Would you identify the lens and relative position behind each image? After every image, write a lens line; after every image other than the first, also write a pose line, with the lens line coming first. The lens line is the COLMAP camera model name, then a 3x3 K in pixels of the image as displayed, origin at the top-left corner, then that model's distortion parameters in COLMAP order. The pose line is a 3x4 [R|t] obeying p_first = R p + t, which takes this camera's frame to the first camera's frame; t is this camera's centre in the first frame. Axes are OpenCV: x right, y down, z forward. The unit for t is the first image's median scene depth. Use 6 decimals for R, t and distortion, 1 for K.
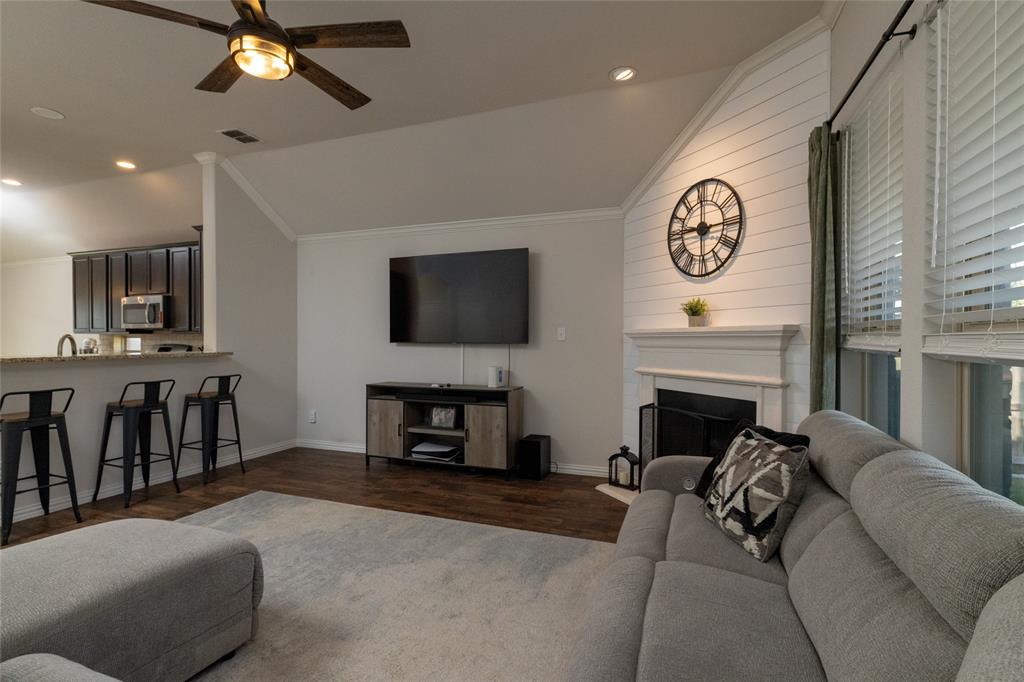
lens RADIAL K [[484.3, 0, 512.2], [0, 484.3, 342.7], [0, 0, 1]] dist [0.001417, 0.000026]
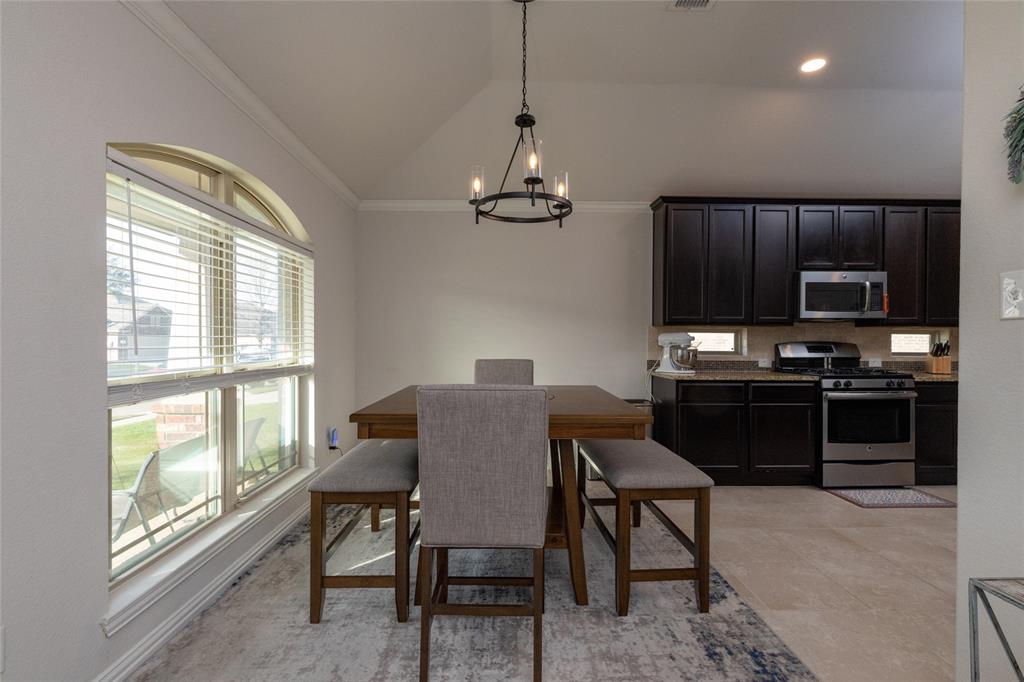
lens RADIAL K [[484.3, 0, 519.0], [0, 484.3, 343.6], [0, 0, 1]] dist [0.001417, 0.000026]
pose [[0.925032, -0.002317, 0.379882, -2.197673], [0.000328, 0.999986, 0.005301, 0.003387], [-0.379889, -0.004779, 0.925020, 0.816687]]
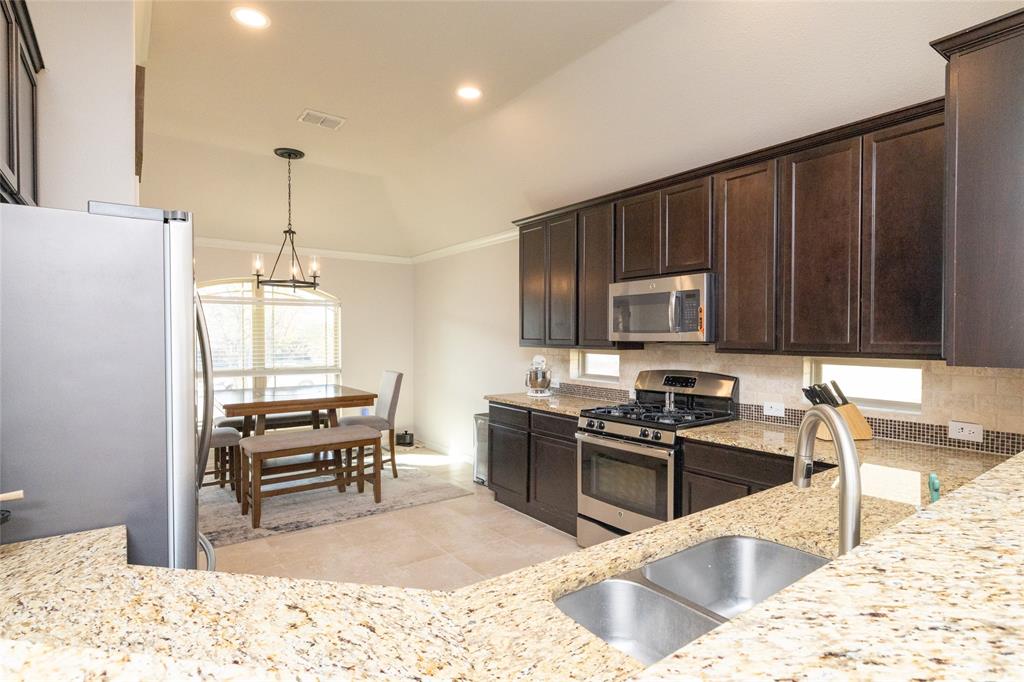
lens RADIAL K [[505.4, 0, 505.5], [0, 505.4, 349.1], [0, 0, 1]] dist [0.001335, 0.001049]
pose [[0.833763, 0.012641, -0.551978, -0.908423], [-0.004827, 0.999867, 0.015607, -0.044320], [0.552102, -0.010348, 0.833712, 0.712336]]
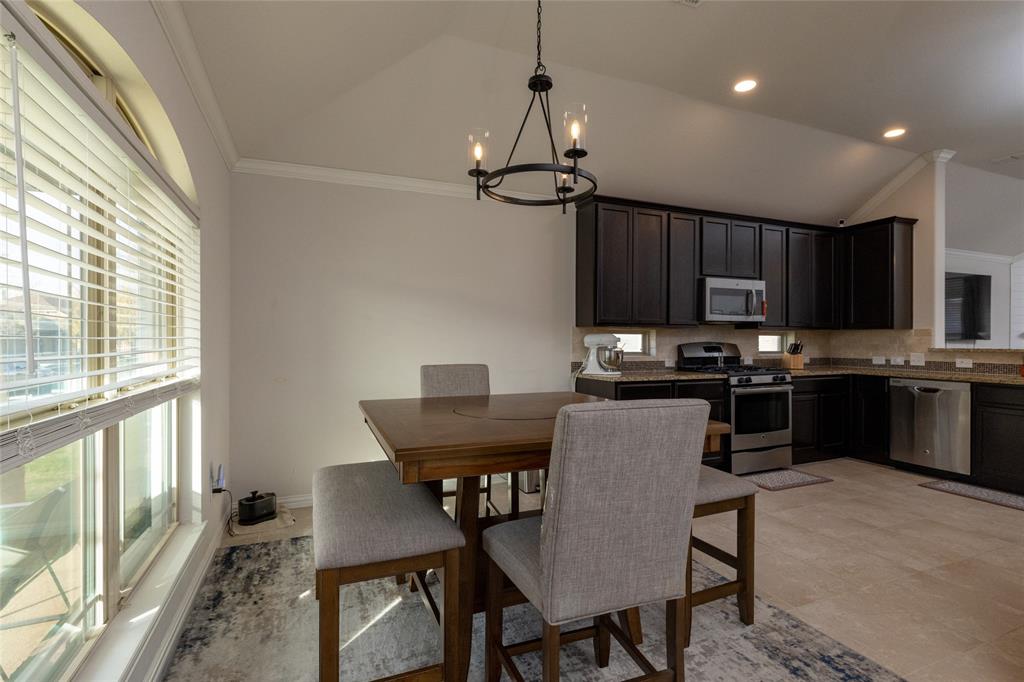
lens RADIAL K [[484.3, 0, 519.9], [0, 484.3, 344.4], [0, 0, 1]] dist [0.001417, 0.000026]
pose [[0.728425, -0.006699, 0.685093, -2.334084], [0.006519, 0.999975, 0.002846, 0.003017], [-0.685095, 0.002393, 0.728450, 1.023343]]
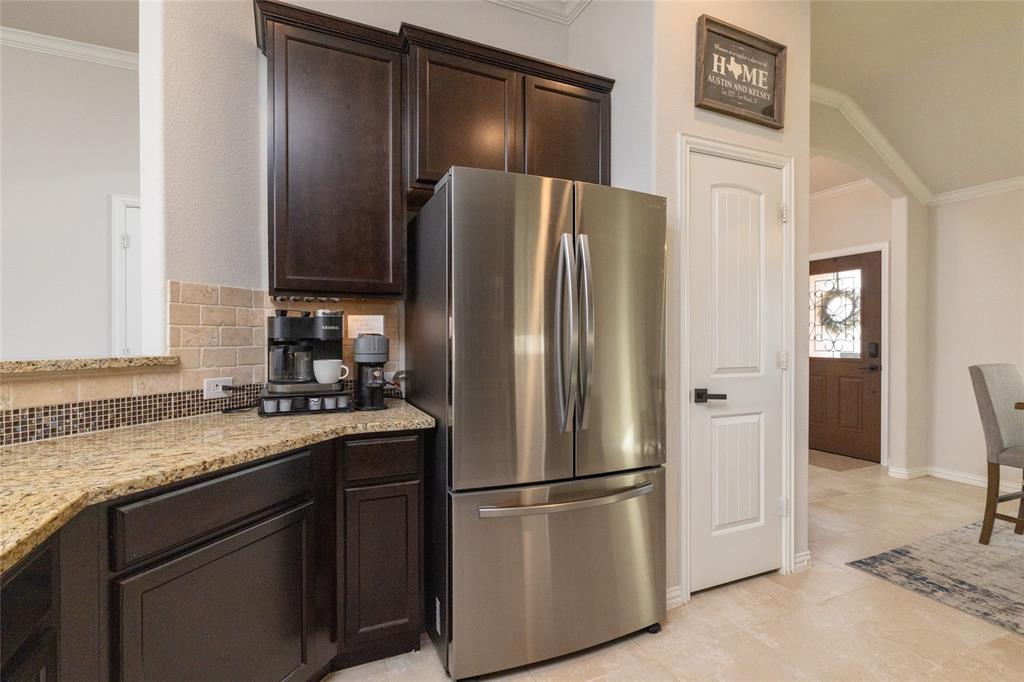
lens RADIAL K [[484.3, 0, 509.1], [0, 484.3, 343.5], [0, 0, 1]] dist [0.001417, 0.000026]
pose [[-0.715333, 0.005955, -0.698759, -1.031209], [-0.006302, 0.999868, 0.014973, 0.002097], [0.698756, 0.015114, -0.715201, 1.207113]]
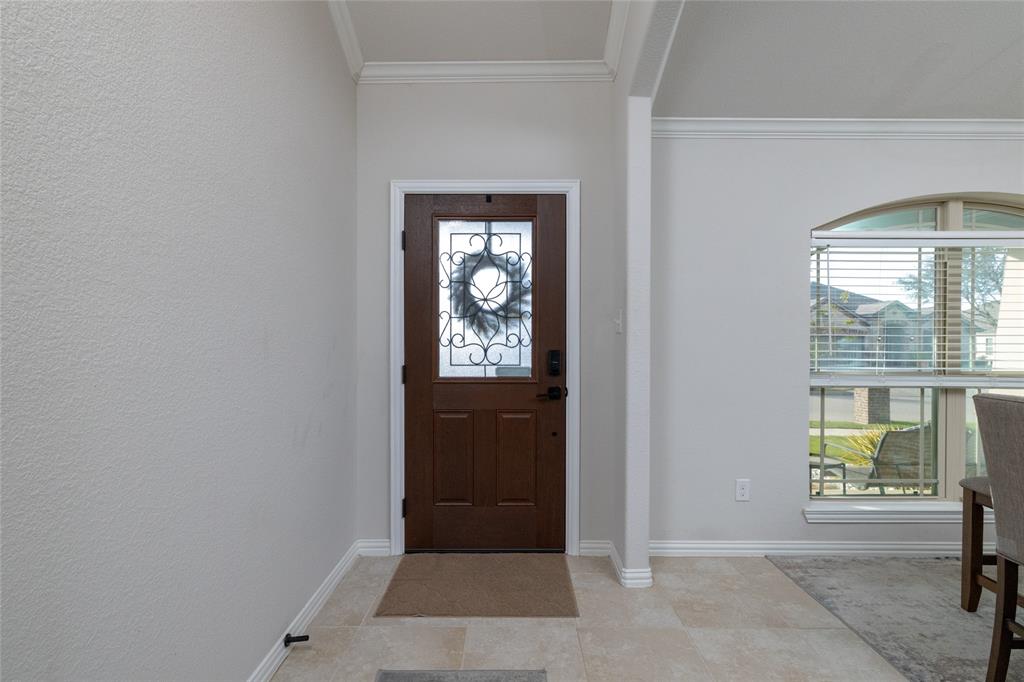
lens RADIAL K [[484.3, 0, 502.1], [0, 484.3, 335.8], [0, 0, 1]] dist [0.001417, 0.000026]
pose [[0.338301, -0.000153, -0.941038, -1.865418], [-0.012757, 0.999907, -0.004749, -0.003031], [0.940951, 0.013612, 0.338268, 0.681326]]
